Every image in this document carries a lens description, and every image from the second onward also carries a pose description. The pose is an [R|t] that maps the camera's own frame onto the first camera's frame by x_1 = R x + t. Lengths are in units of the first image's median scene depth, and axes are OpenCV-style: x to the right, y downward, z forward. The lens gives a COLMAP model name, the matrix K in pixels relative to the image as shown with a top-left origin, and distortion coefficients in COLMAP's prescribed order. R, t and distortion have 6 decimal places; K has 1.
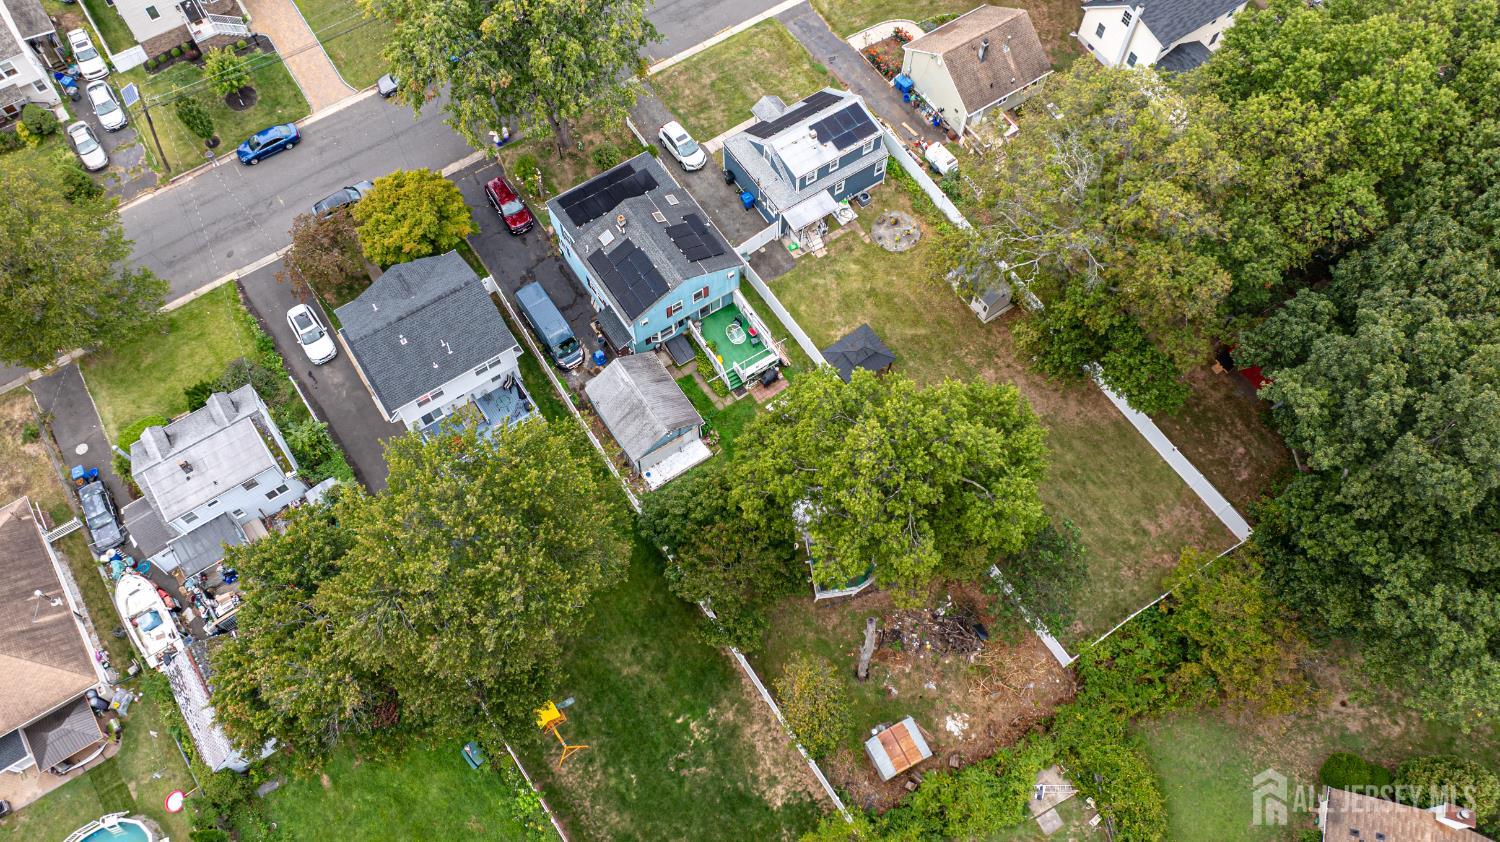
lens RADIAL K [[1132.2, 0, 749.3], [0, 1132.2, 421.8], [0, 0, 1]] dist [-0.013041, -0.005671]
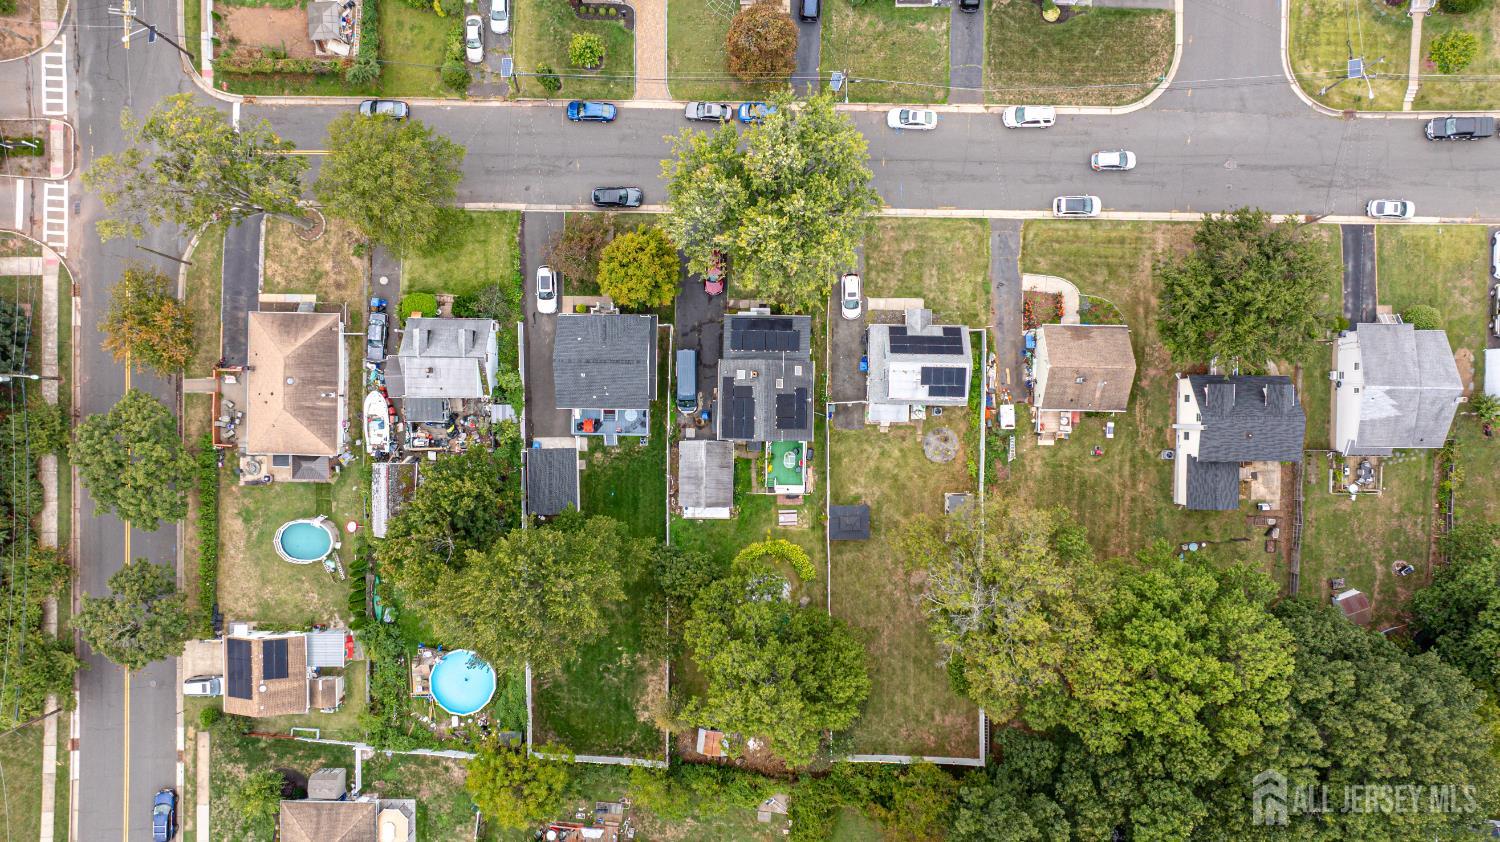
lens RADIAL K [[1066.4, 0, 755.7], [0, 1066.4, 421.8], [0, 0, 1]] dist [-0.018216, 0.009724]
pose [[0.825229, 0.564795, -0.002030, -0.069694], [-0.502185, 0.735383, 0.454997, -0.683783], [0.258473, -0.374457, 0.890491, -0.191523]]
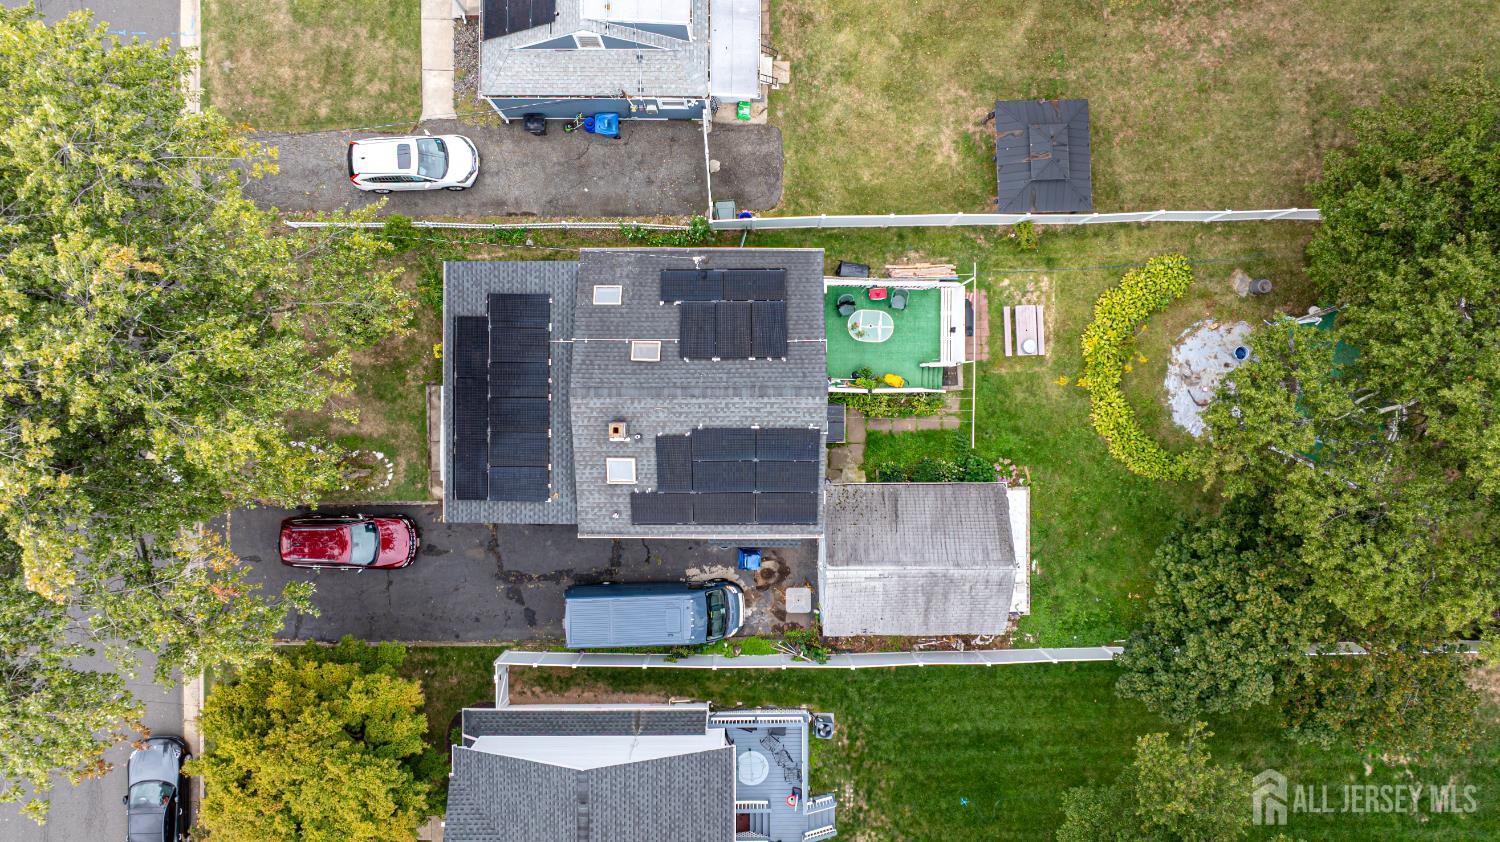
lens RADIAL K [[1066.4, 0, 761.8], [0, 1066.4, 418.7], [0, 0, 1]] dist [-0.018216, 0.009724]
pose [[0.552515, -0.833488, -0.005089, -0.069755], [0.741631, 0.488818, 0.459392, -0.305994], [-0.380410, -0.257595, 0.888219, 0.557857]]
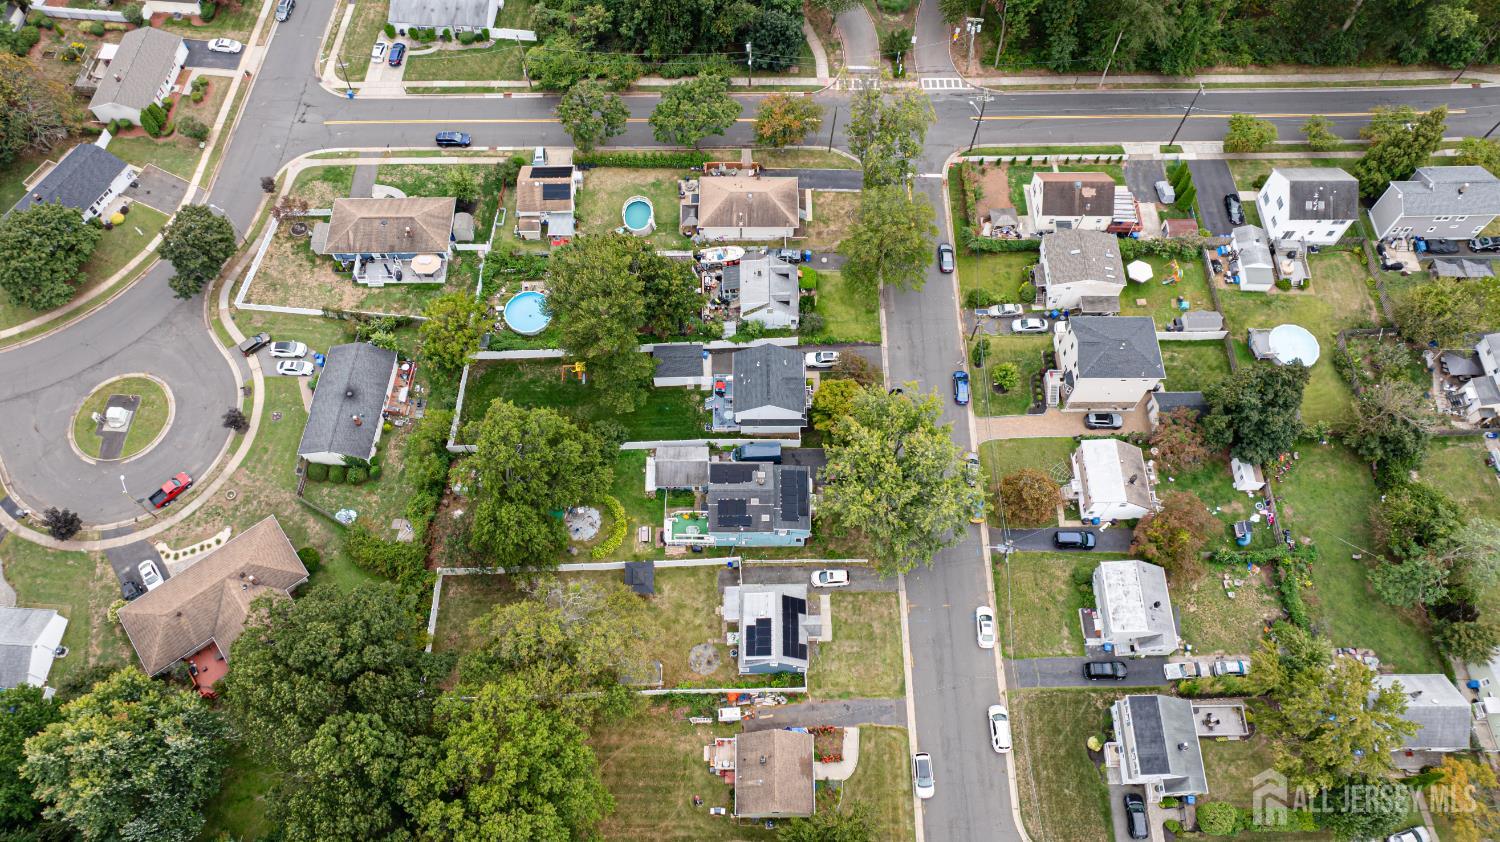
lens RADIAL K [[1066.4, 0, 752.5], [0, 1066.4, 421.6], [0, 0, 1]] dist [-0.018216, 0.009724]
pose [[-0.549717, 0.734165, -0.398513, 0.451941], [-0.750668, -0.224858, 0.621238, -1.089704], [0.366483, 0.640656, 0.674723, -0.173109]]
